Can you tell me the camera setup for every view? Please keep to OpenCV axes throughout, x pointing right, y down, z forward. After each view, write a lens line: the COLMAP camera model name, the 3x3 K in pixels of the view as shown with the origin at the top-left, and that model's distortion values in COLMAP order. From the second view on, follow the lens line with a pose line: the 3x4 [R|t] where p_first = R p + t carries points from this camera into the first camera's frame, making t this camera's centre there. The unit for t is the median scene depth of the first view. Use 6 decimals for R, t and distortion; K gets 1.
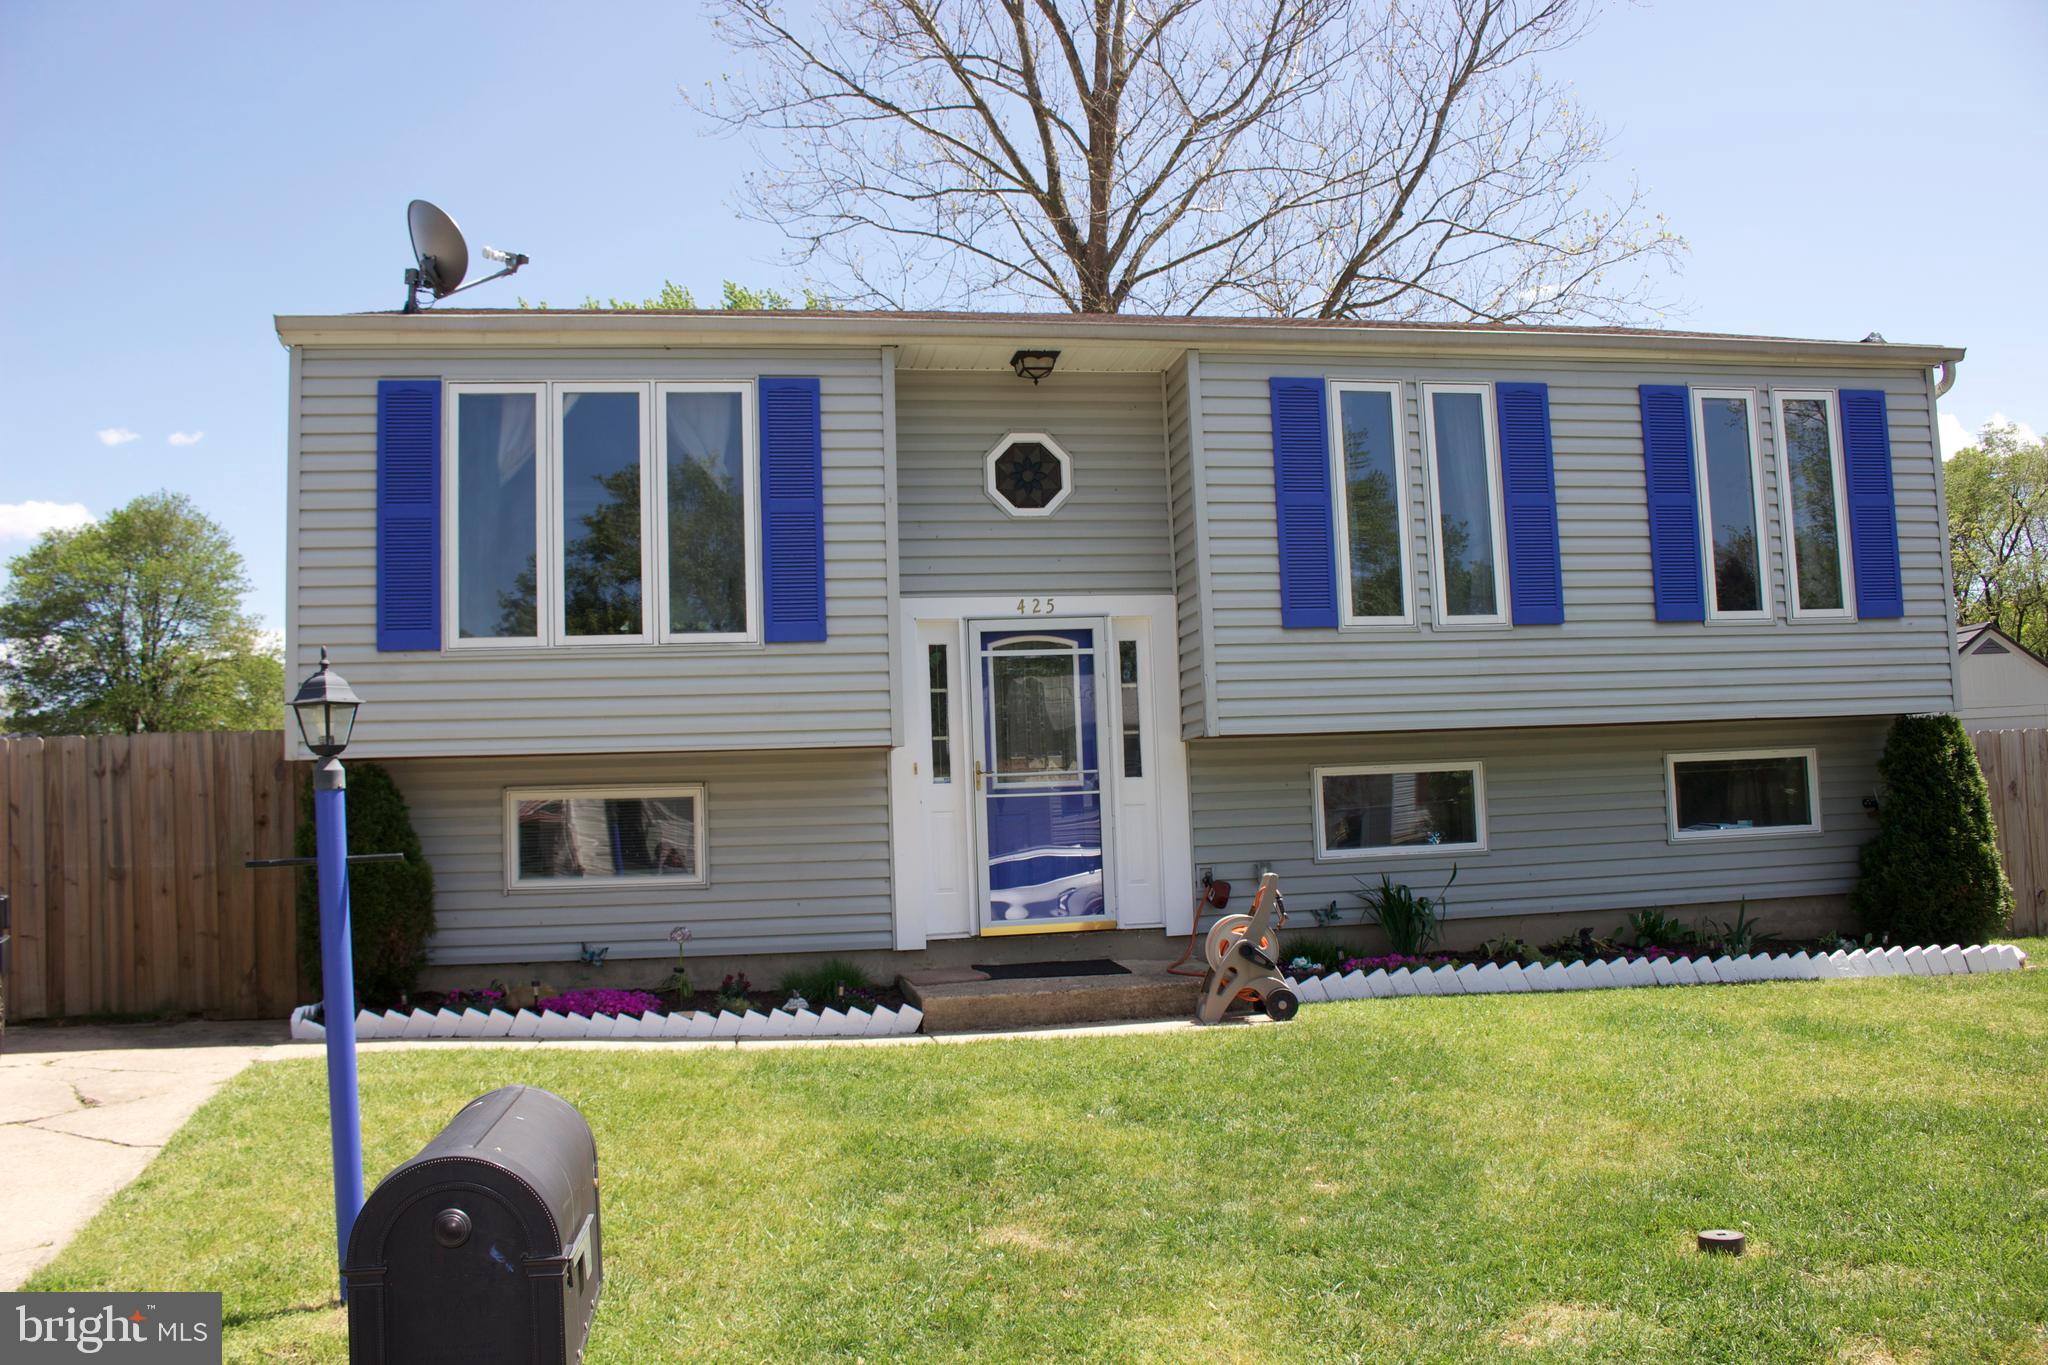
lens RADIAL K [[1647.8, 0, 1024.0], [0, 1647.8, 682.5], [0, 0, 1]] dist [-0.136247, 0.077116]
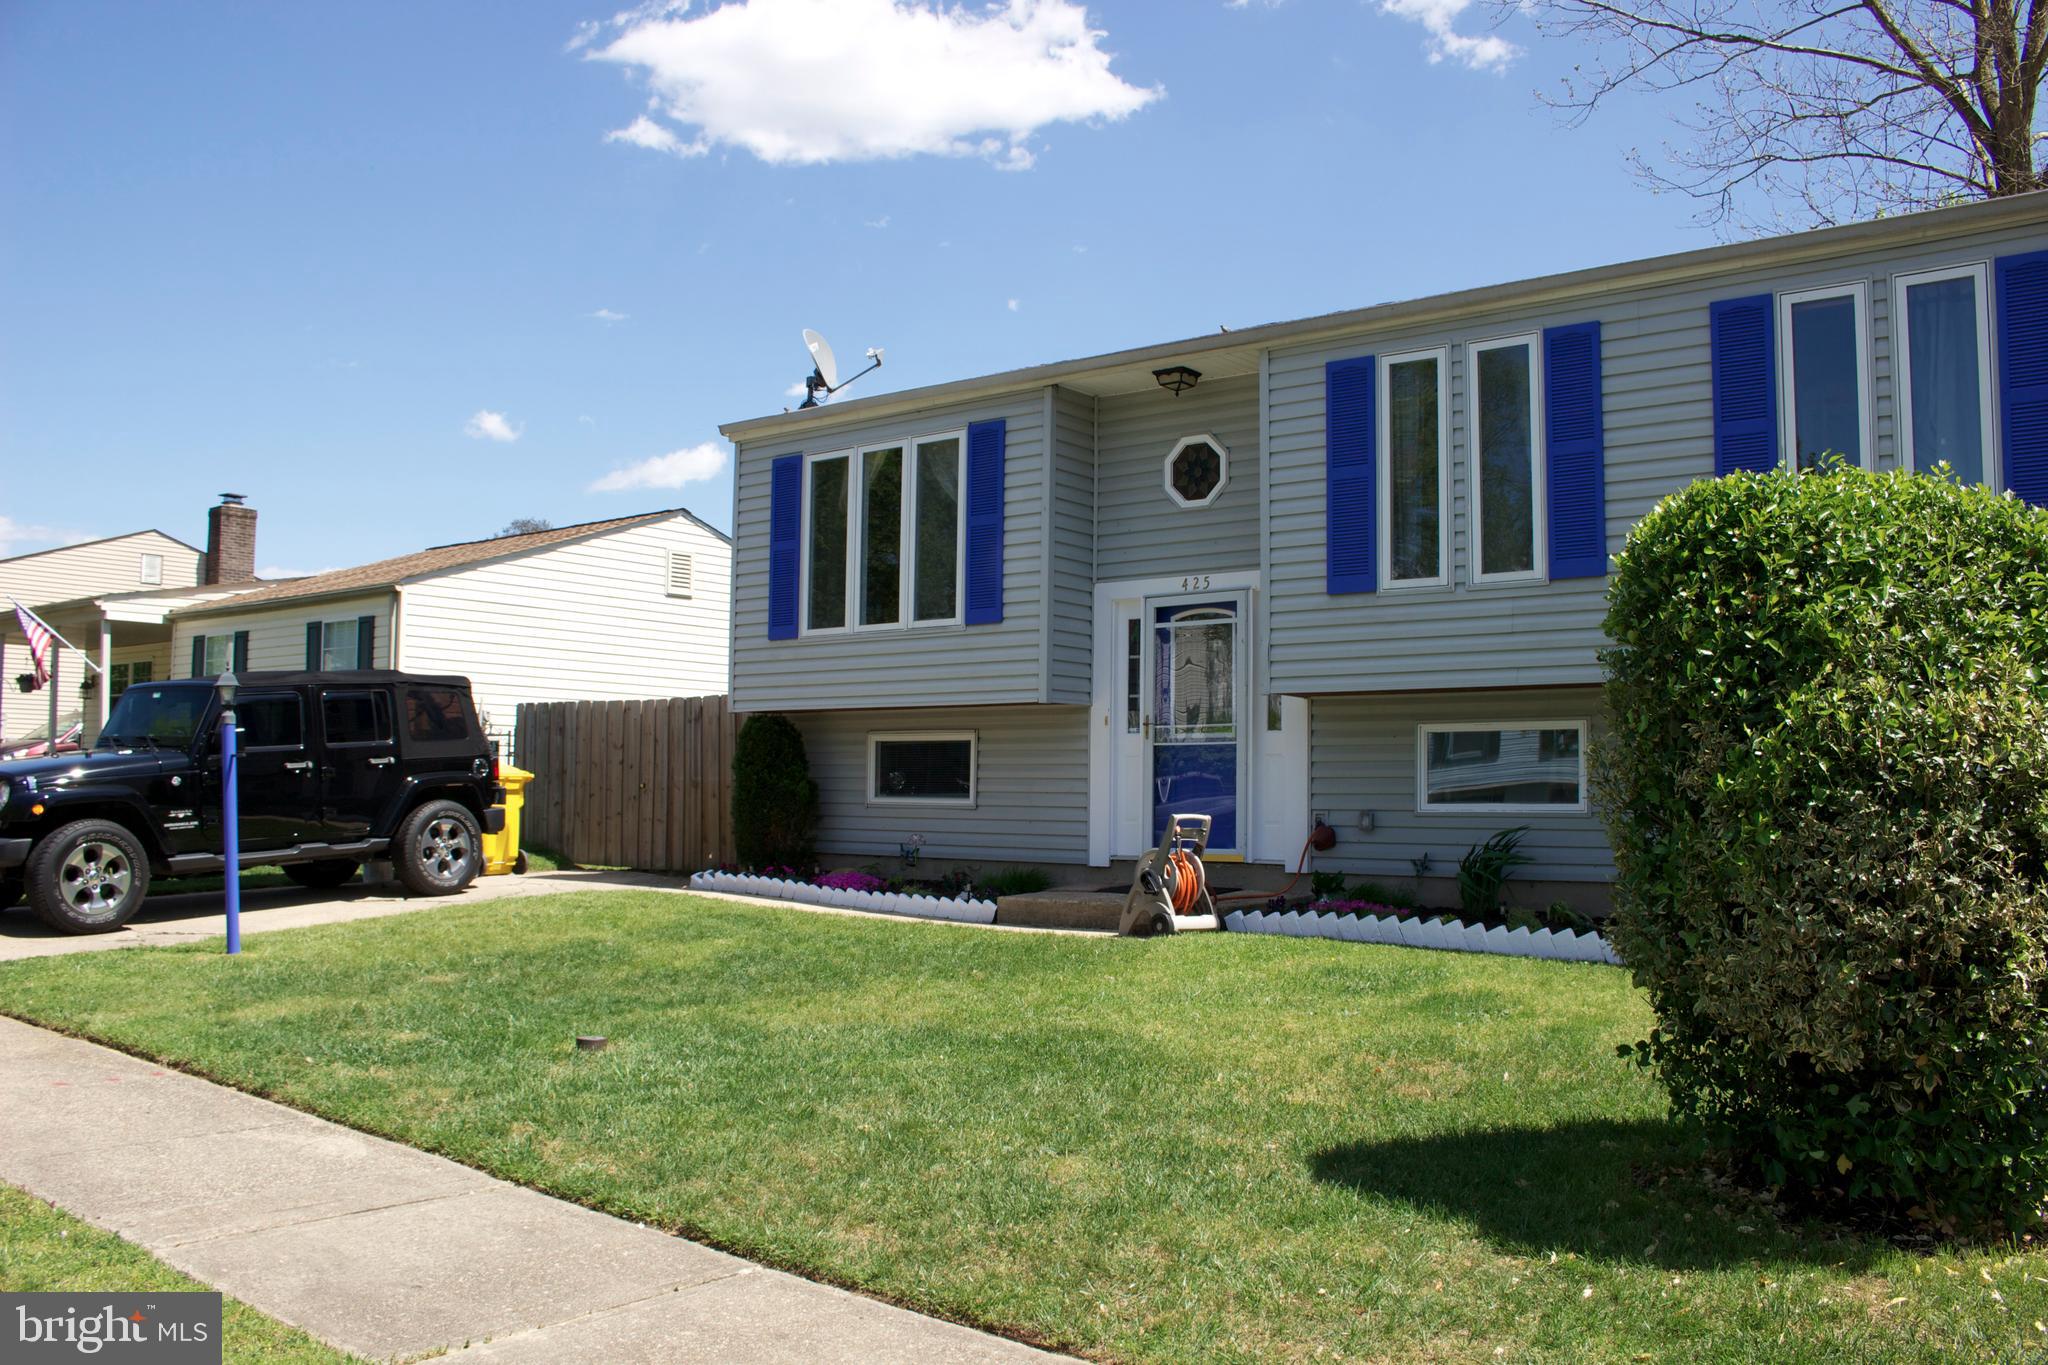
lens RADIAL K [[1647.8, 0, 1024.0], [0, 1647.8, 682.5], [0, 0, 1]] dist [-0.136247, 0.077116]
pose [[0.683755, -0.006458, -0.729683, 0.804497], [0.029430, 0.999391, 0.018733, -0.001510], [0.729118, -0.034283, 0.683529, 0.111407]]
